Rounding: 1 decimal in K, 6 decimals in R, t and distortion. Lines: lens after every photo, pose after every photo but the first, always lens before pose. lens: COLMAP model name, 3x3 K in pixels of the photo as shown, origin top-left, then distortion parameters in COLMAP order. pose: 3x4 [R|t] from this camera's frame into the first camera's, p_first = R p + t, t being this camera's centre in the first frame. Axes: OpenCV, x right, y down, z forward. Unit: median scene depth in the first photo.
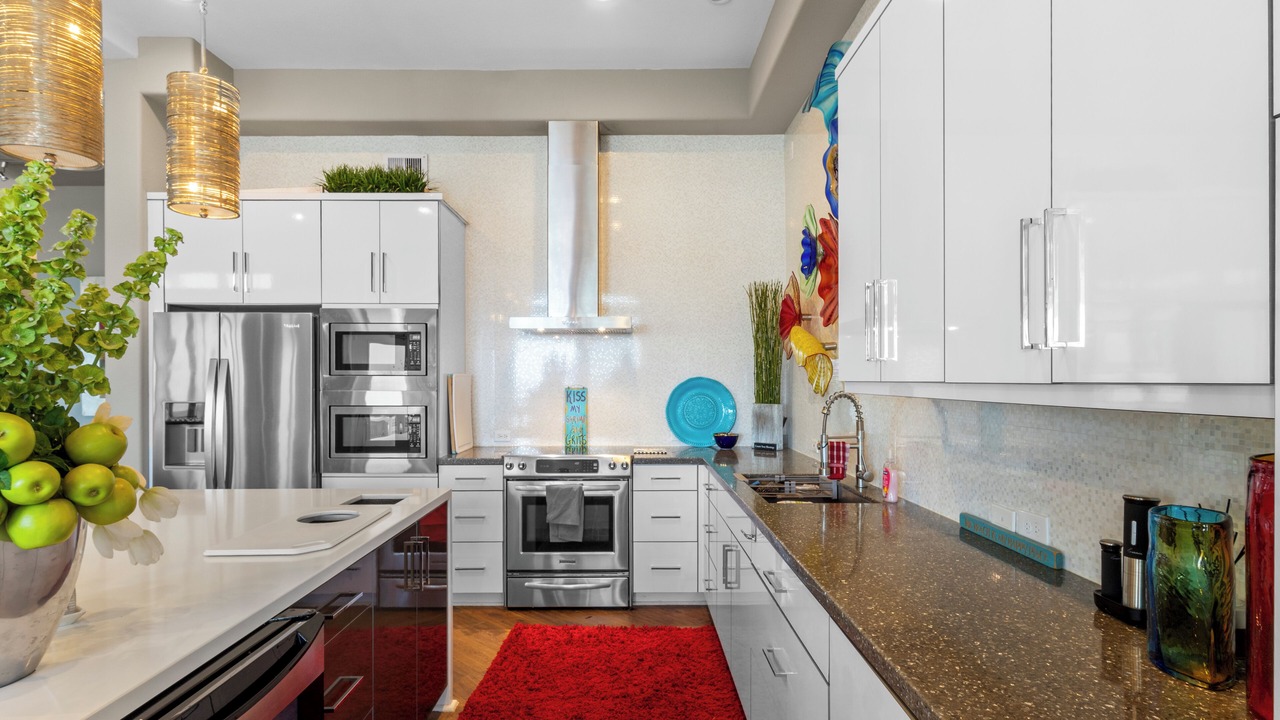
lens RADIAL K [[649.3, 0, 637.4], [0, 649.3, 379.4], [0, 0, 1]] dist [0.002502, 0.001381]
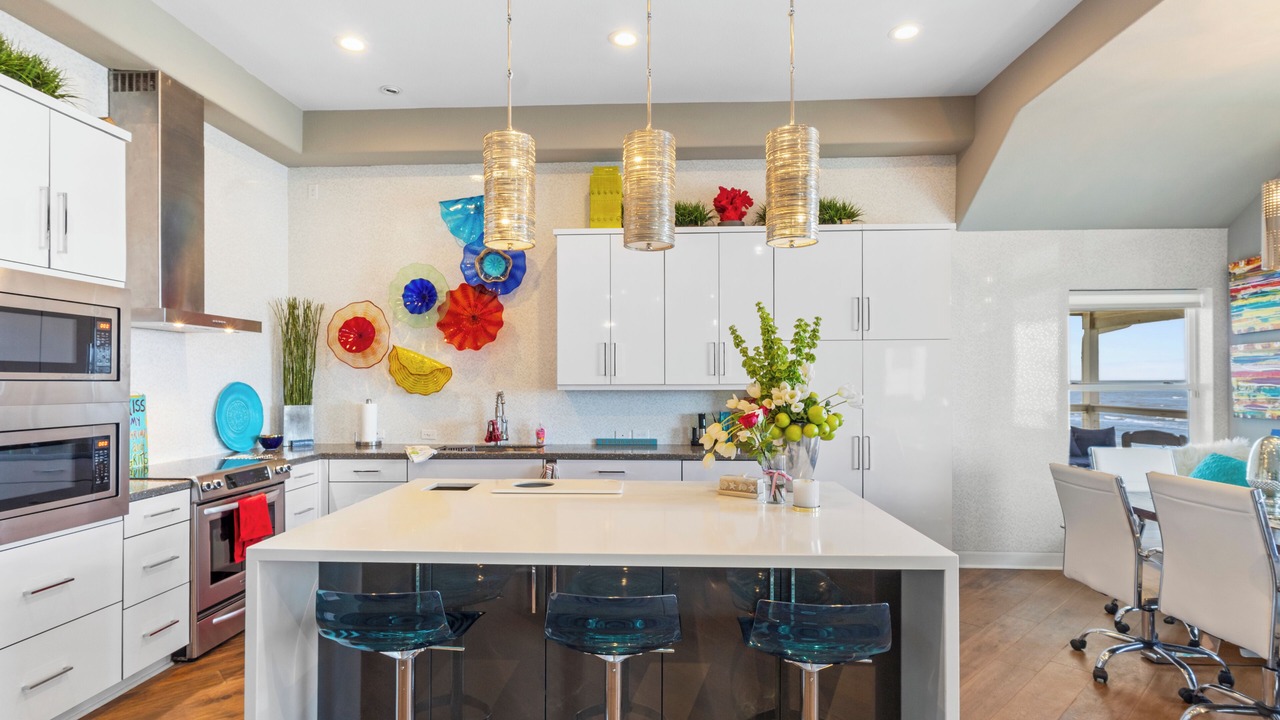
lens RADIAL K [[649.3, 0, 637.4], [0, 649.3, 379.4], [0, 0, 1]] dist [0.002502, 0.001381]
pose [[0.054302, 0.004204, 0.998516, -1.007444], [-0.003673, 0.999985, -0.004011, -0.007102], [-0.998518, -0.003450, 0.054317, 0.384116]]
